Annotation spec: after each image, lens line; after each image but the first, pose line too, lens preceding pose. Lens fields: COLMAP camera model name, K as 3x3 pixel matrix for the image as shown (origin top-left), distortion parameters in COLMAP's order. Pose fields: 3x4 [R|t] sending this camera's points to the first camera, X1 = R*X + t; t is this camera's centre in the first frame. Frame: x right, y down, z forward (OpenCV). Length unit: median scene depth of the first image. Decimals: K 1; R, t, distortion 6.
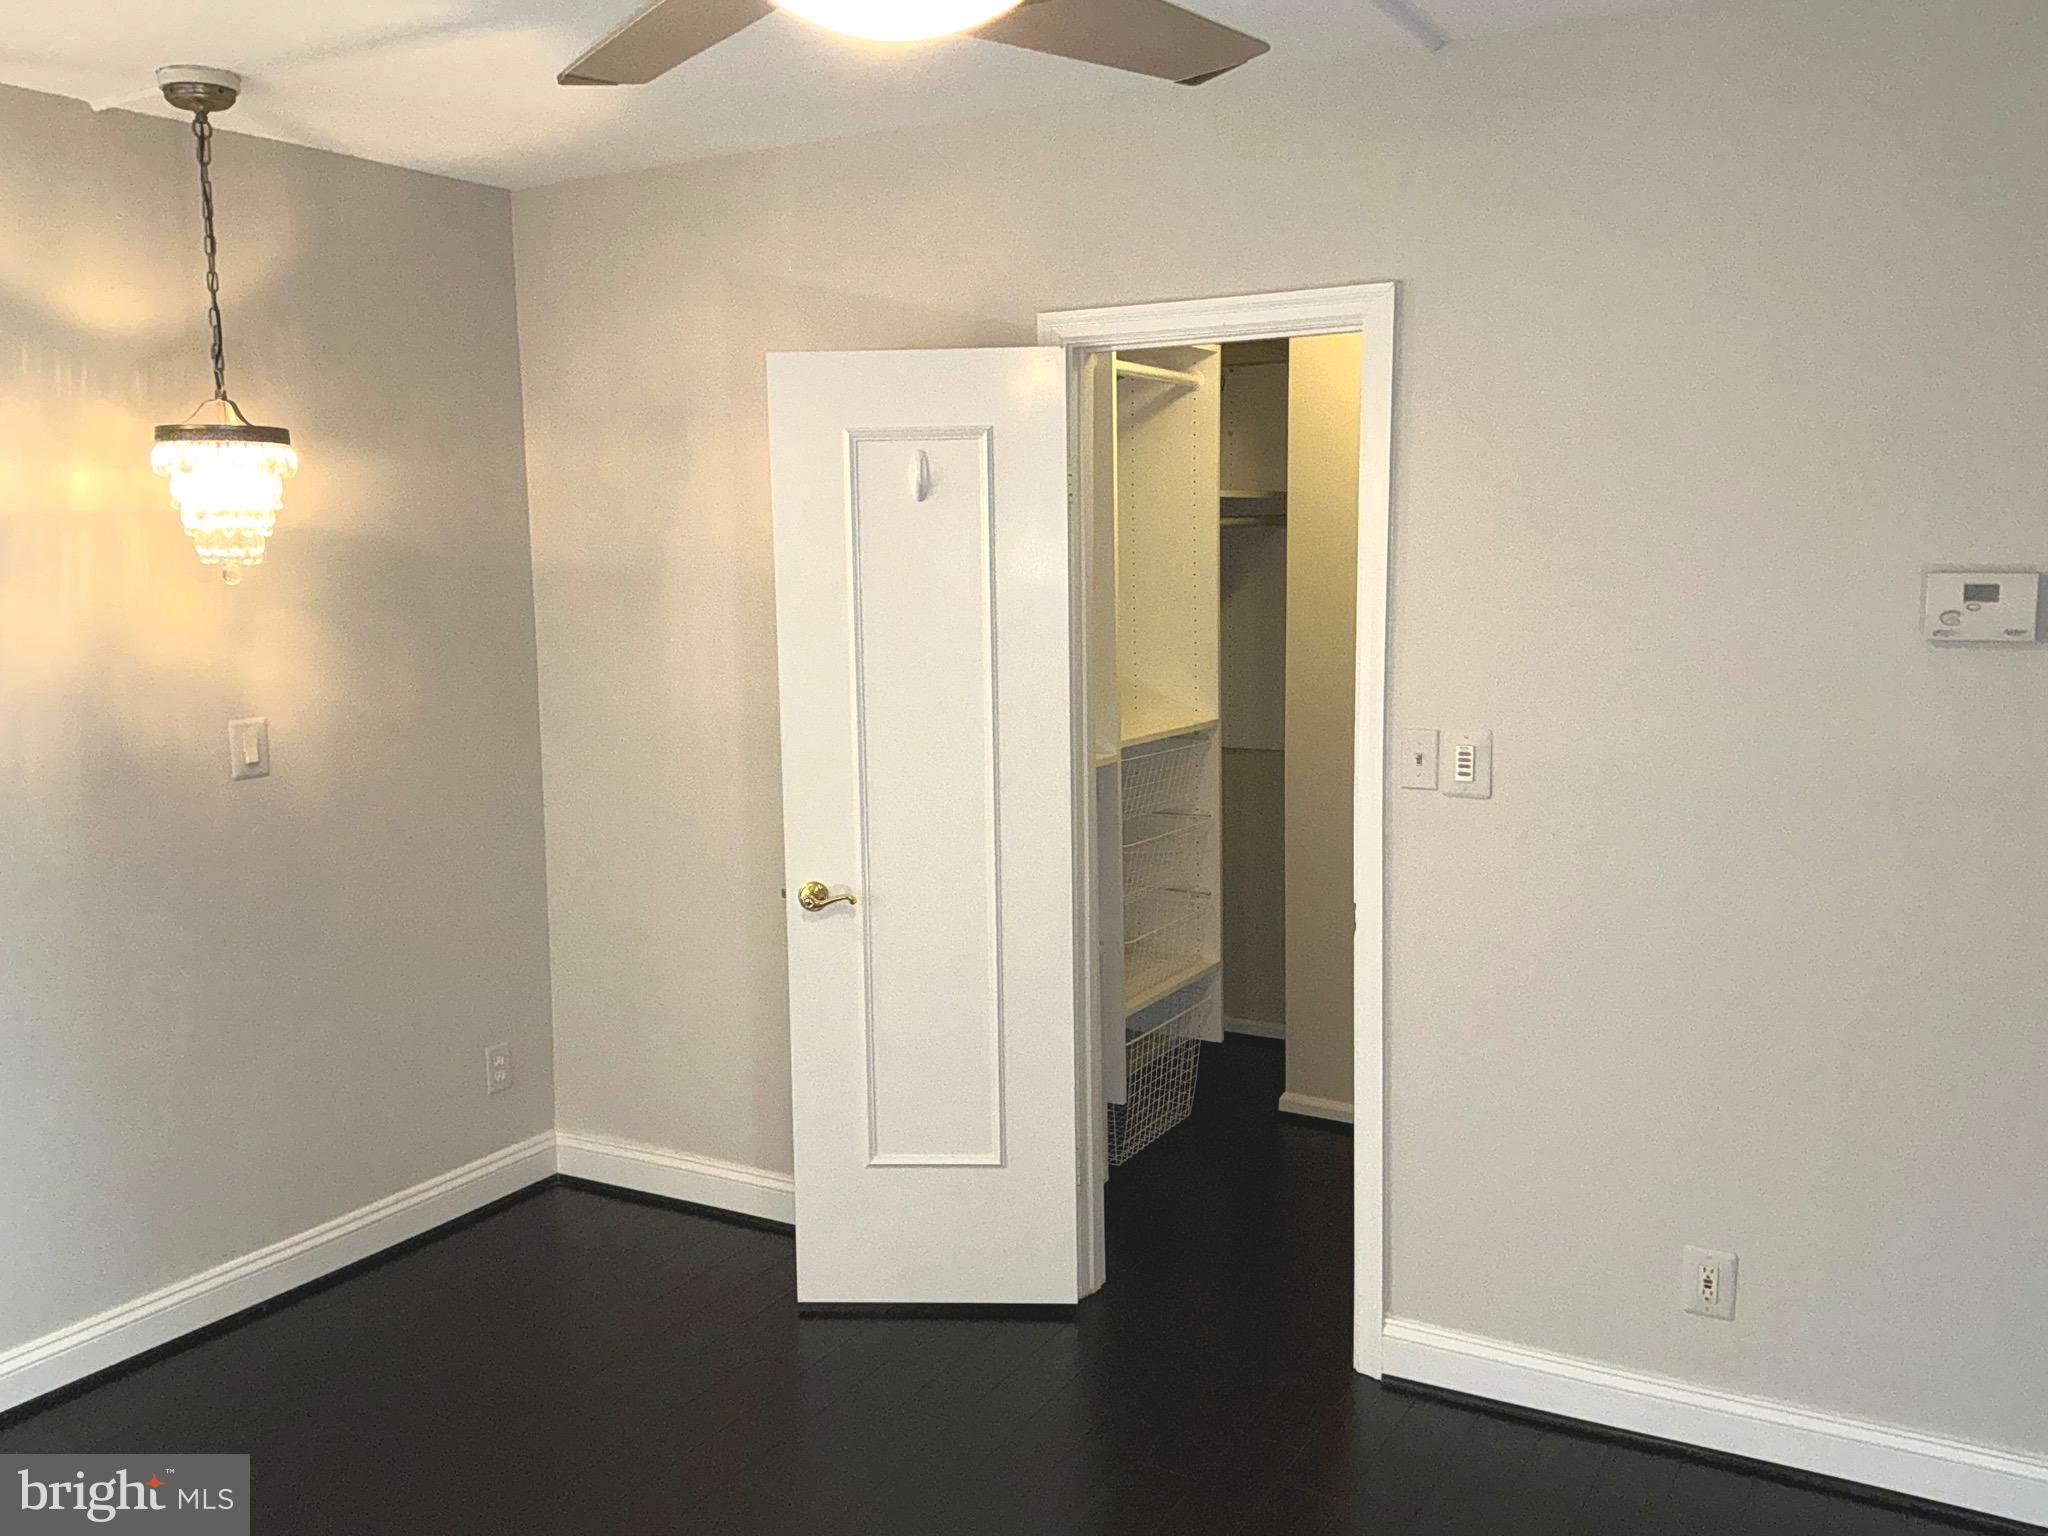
lens RADIAL K [[1724.0, 0, 1020.1], [0, 1724.0, 753.7], [0, 0, 1]] dist [0.130444, -0.287883]
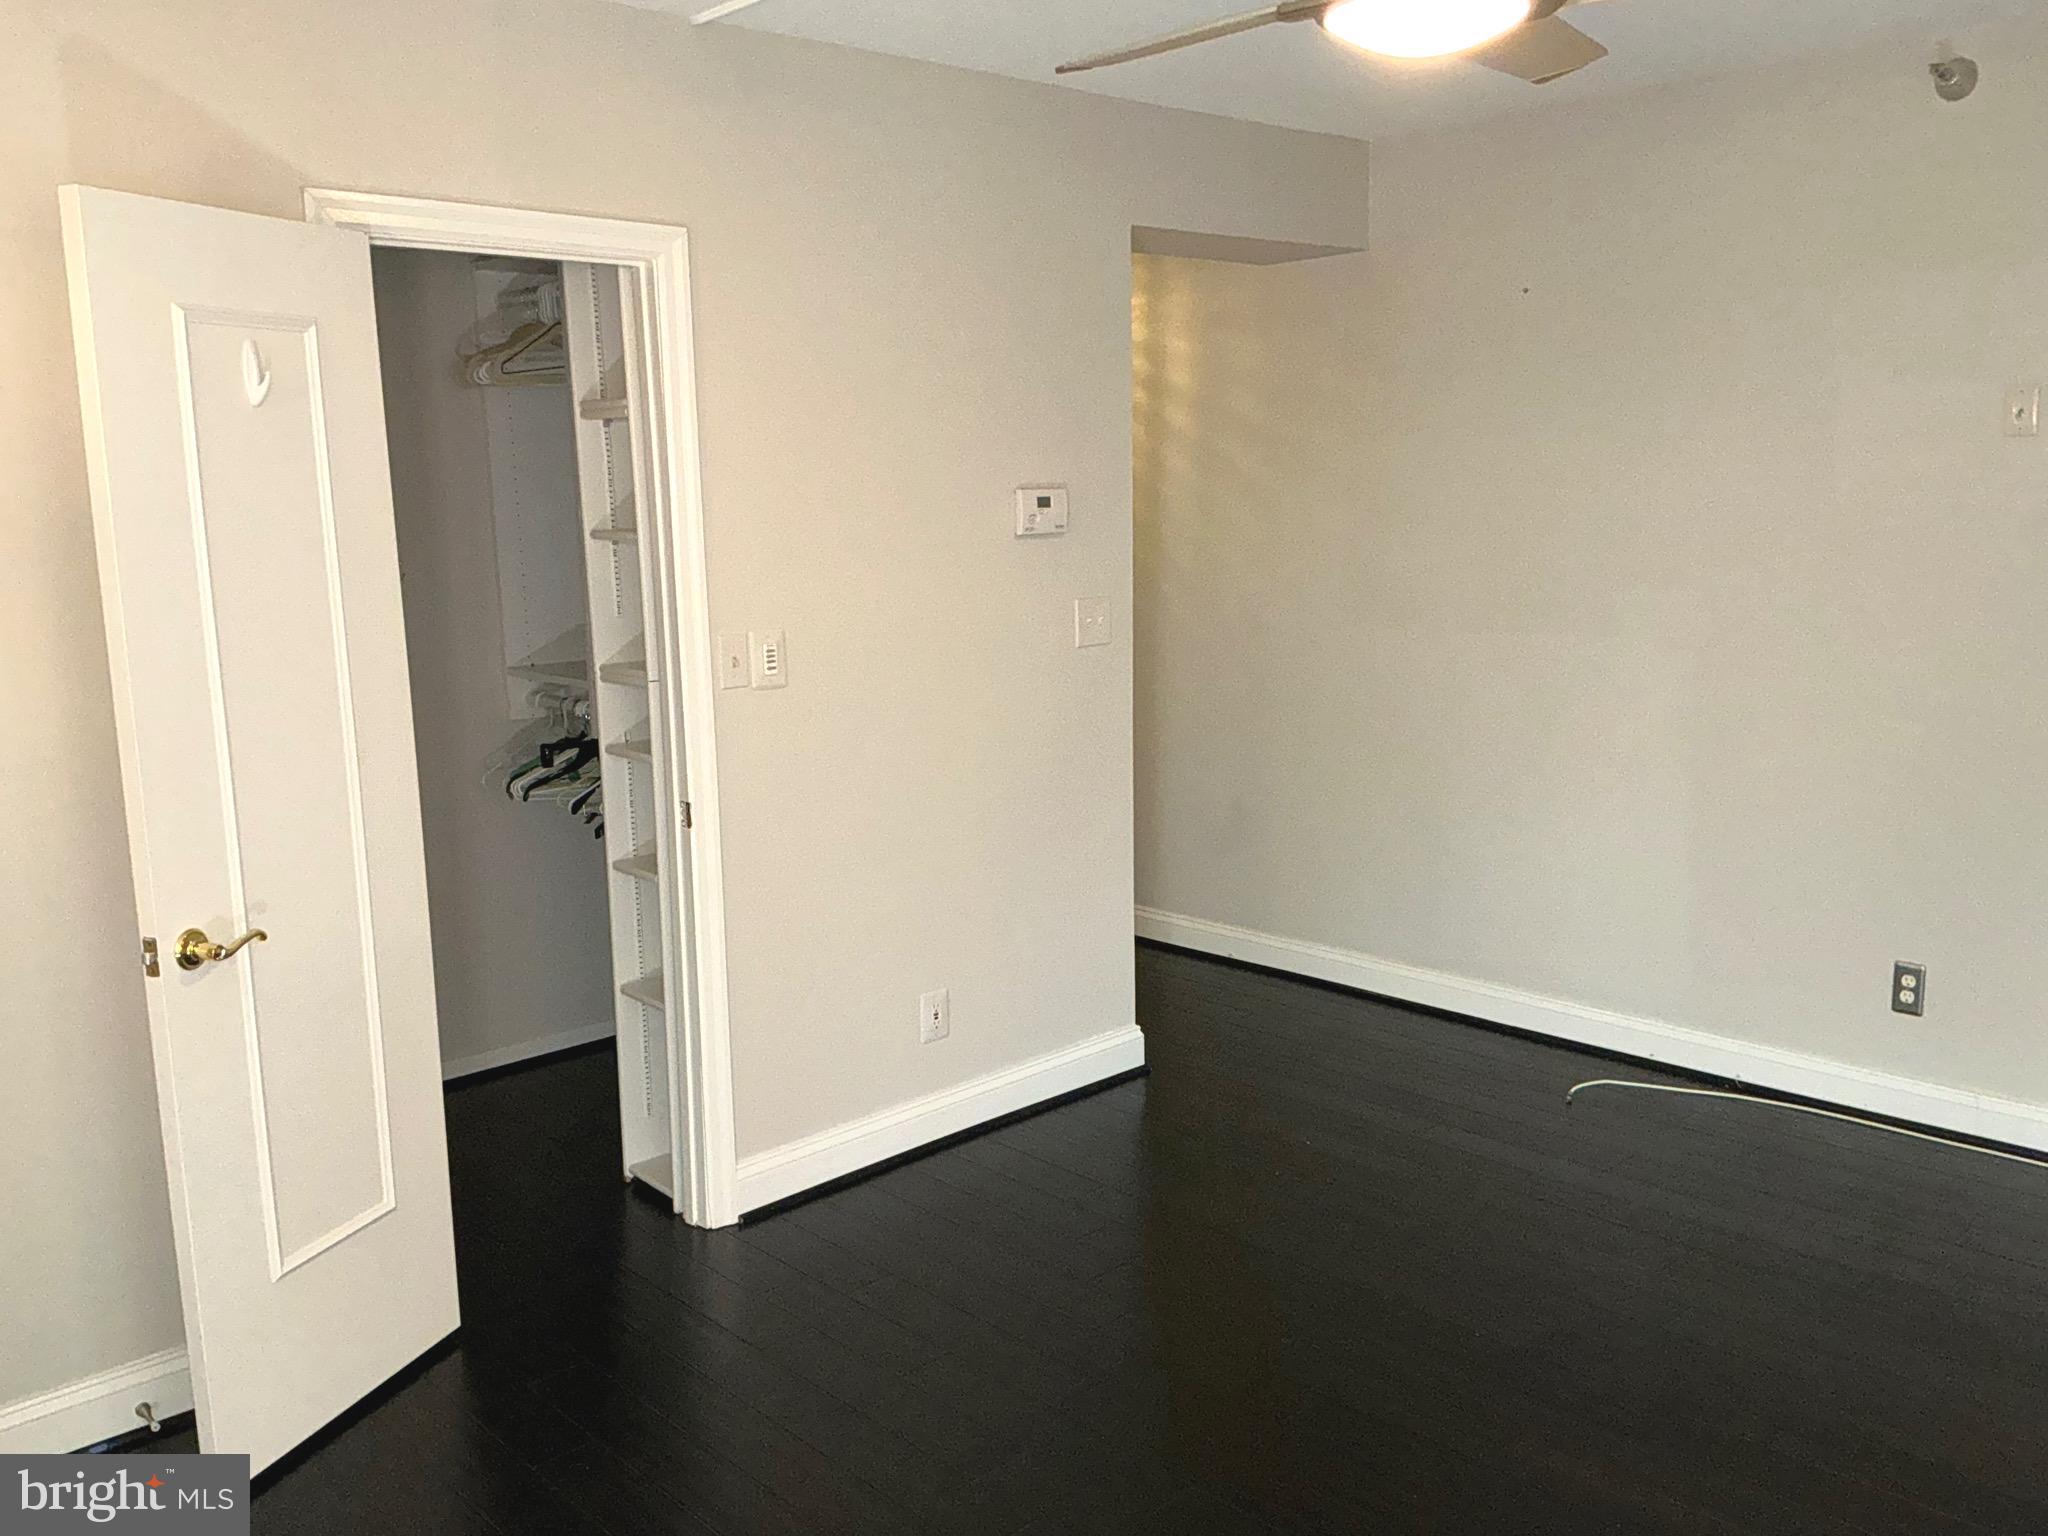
lens RADIAL K [[1724.0, 0, 1020.1], [0, 1724.0, 753.7], [0, 0, 1]] dist [0.130444, -0.287883]
pose [[0.241973, -0.138544, 0.960341, -0.867242], [0.139400, 0.984449, 0.106898, -0.034271], [-0.960217, 0.108005, 0.257524, 0.572000]]
